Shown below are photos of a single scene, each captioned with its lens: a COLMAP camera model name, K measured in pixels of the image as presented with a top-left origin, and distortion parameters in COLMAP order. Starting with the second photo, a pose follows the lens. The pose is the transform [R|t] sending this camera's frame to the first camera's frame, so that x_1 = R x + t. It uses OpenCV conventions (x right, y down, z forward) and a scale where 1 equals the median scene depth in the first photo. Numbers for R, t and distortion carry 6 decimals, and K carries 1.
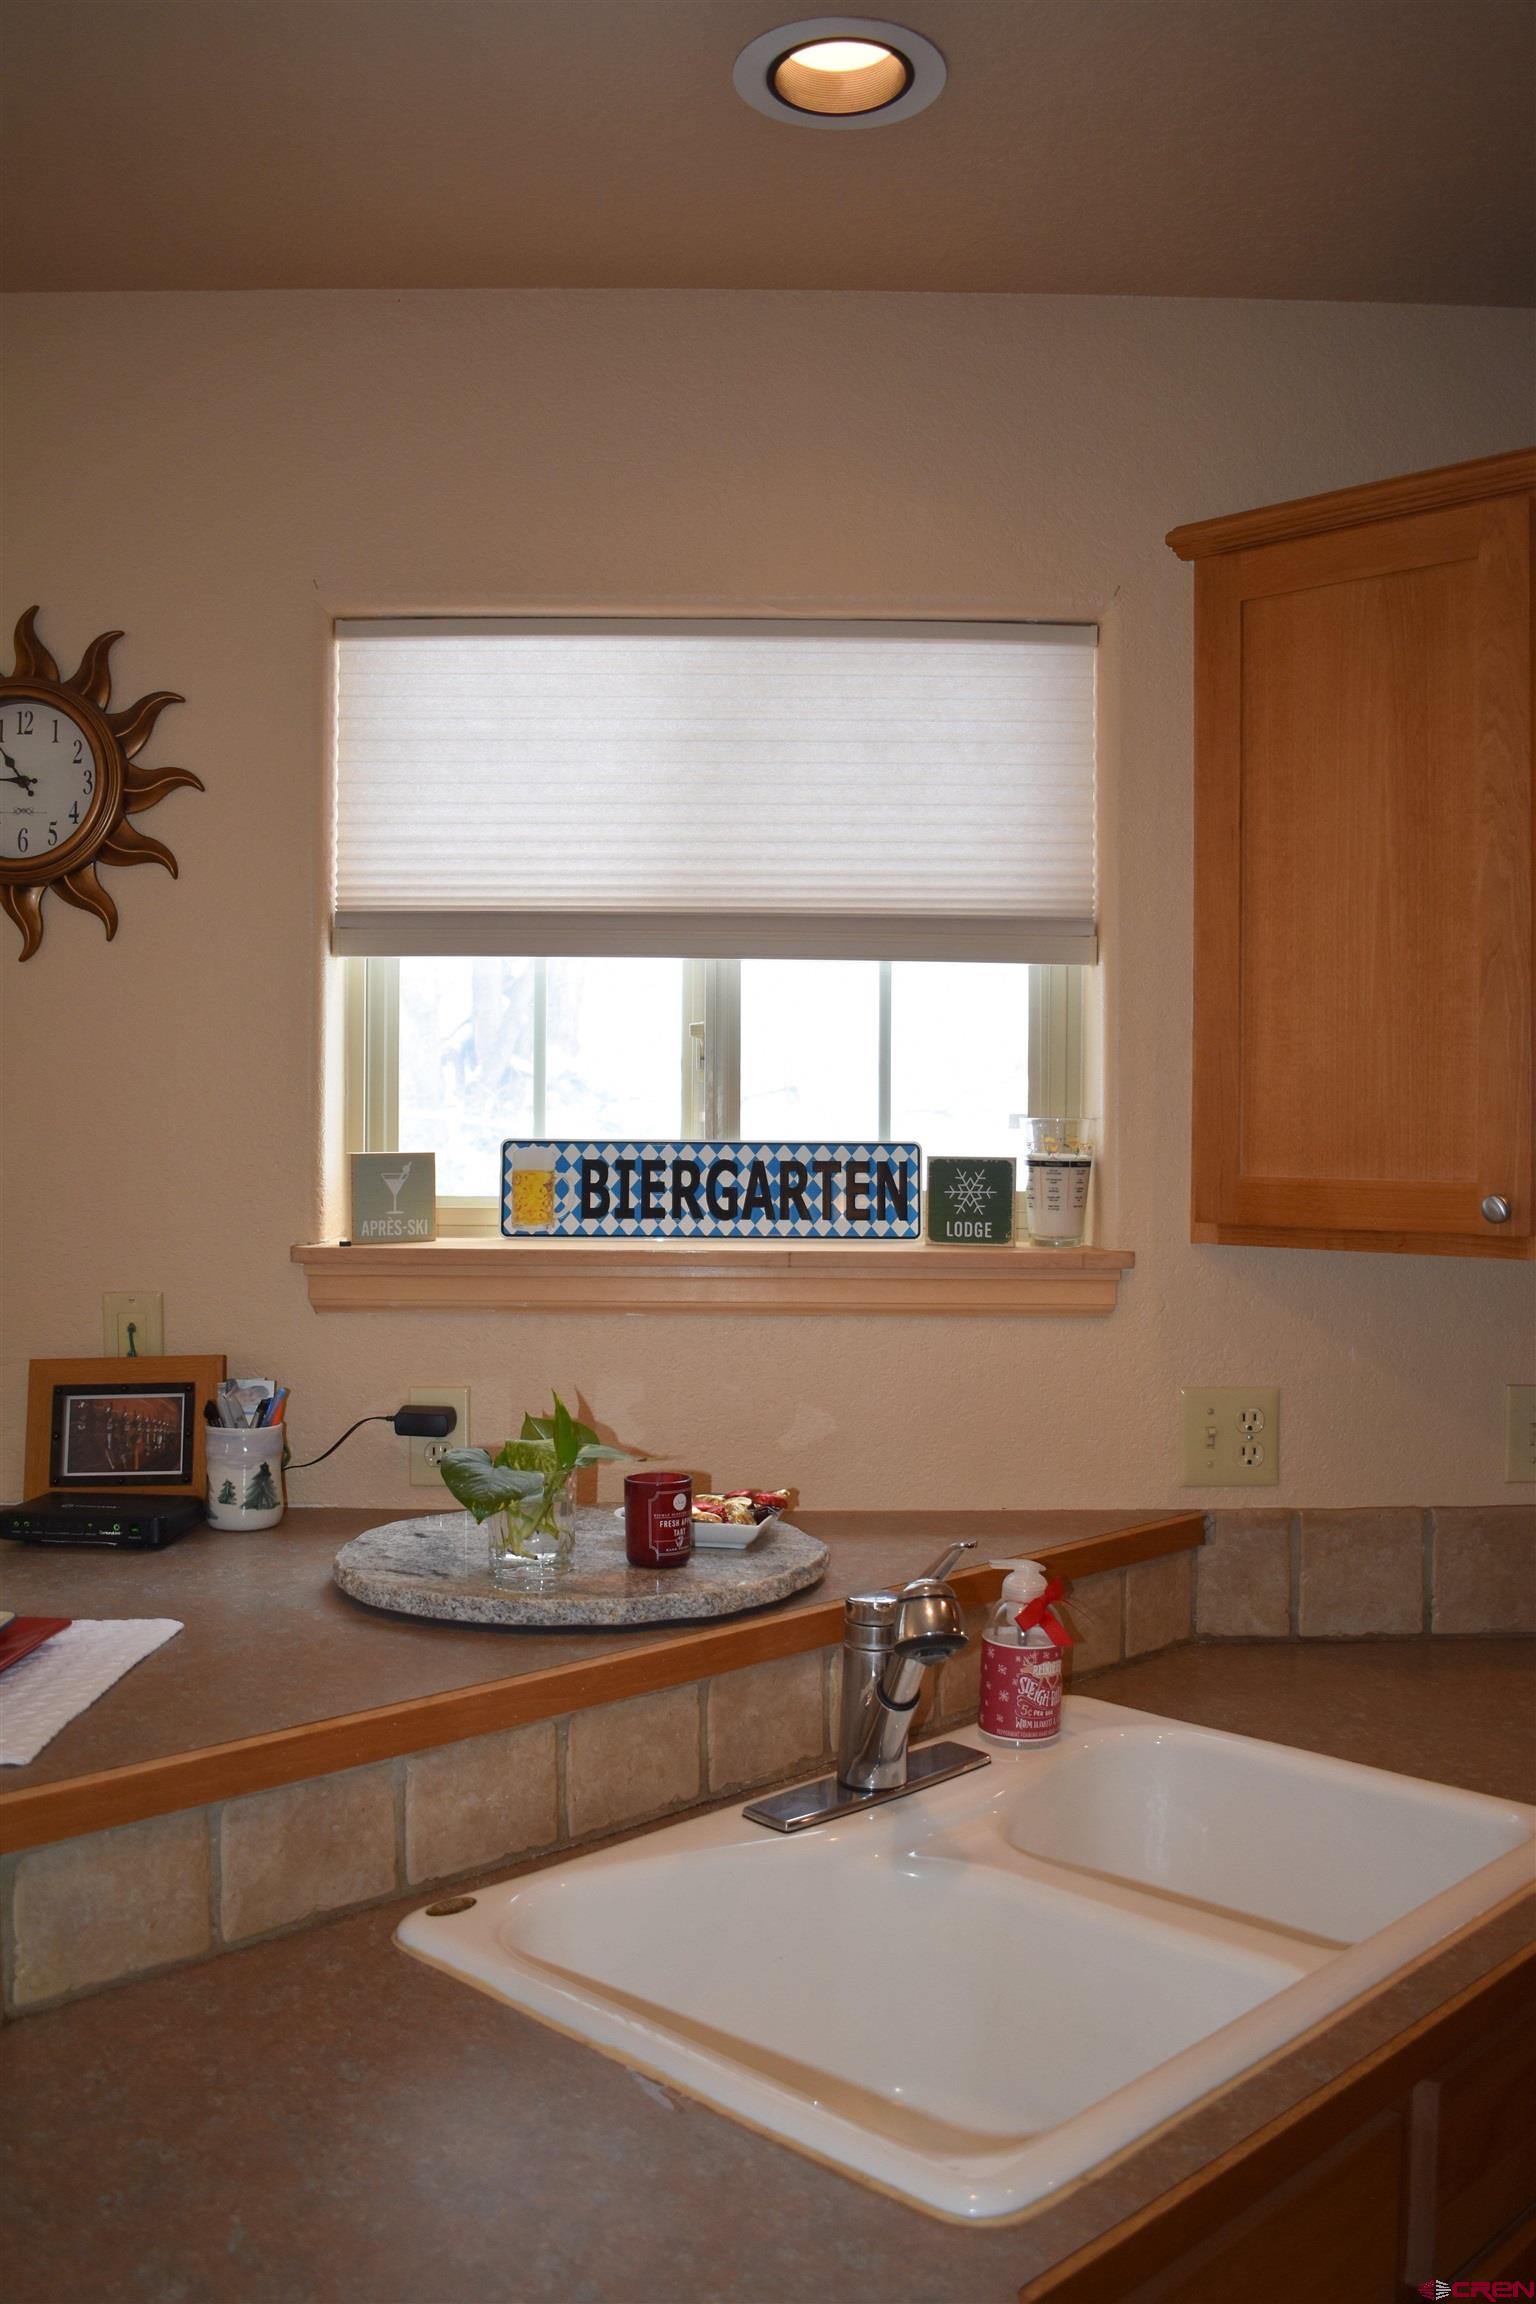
lens RADIAL K [[1966.6, 0, 768.0], [0, 1966.6, 1152.0], [0, 0, 1]] dist [-0.097654, 0.018453]
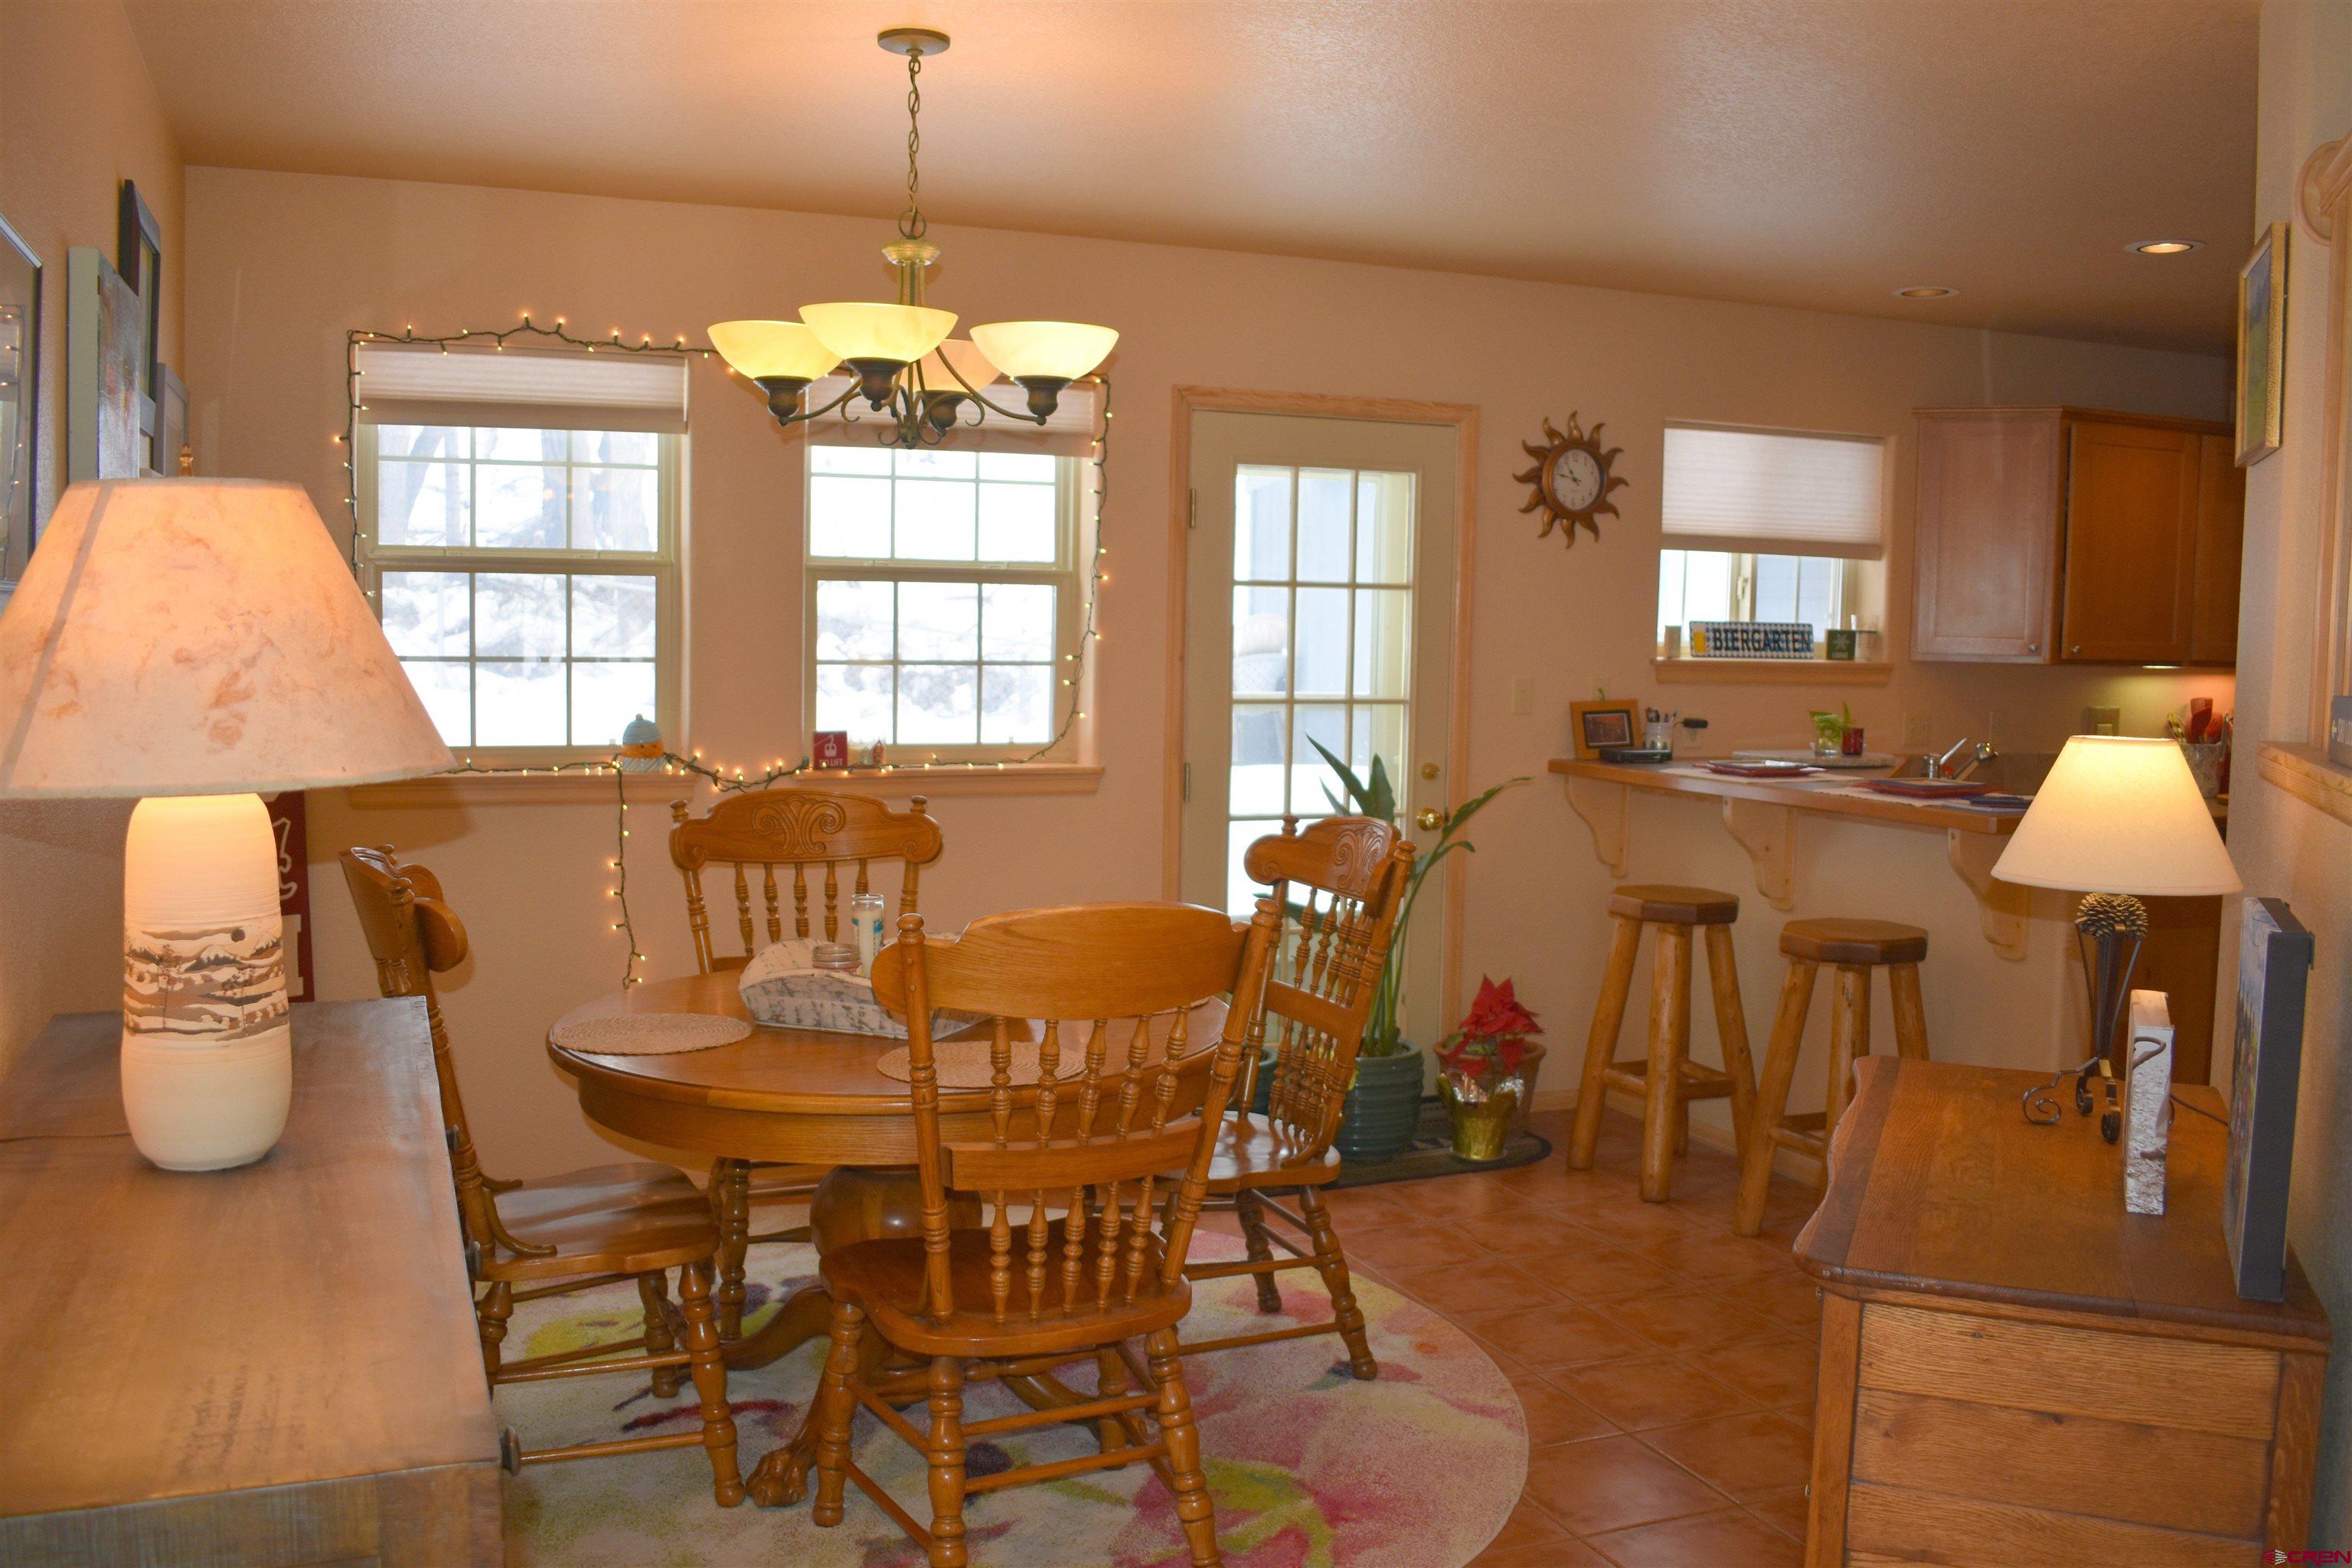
lens RADIAL K [[2007.6, 0, 1176.0], [0, 2007.6, 784.0], [0, 0, 1]] dist [-0.097654, 0.018453]
pose [[0.932663, -0.019824, 0.360202, -1.798536], [-0.003313, 0.997976, 0.063504, 0.046312], [-0.360732, -0.060422, 0.930710, -1.287263]]
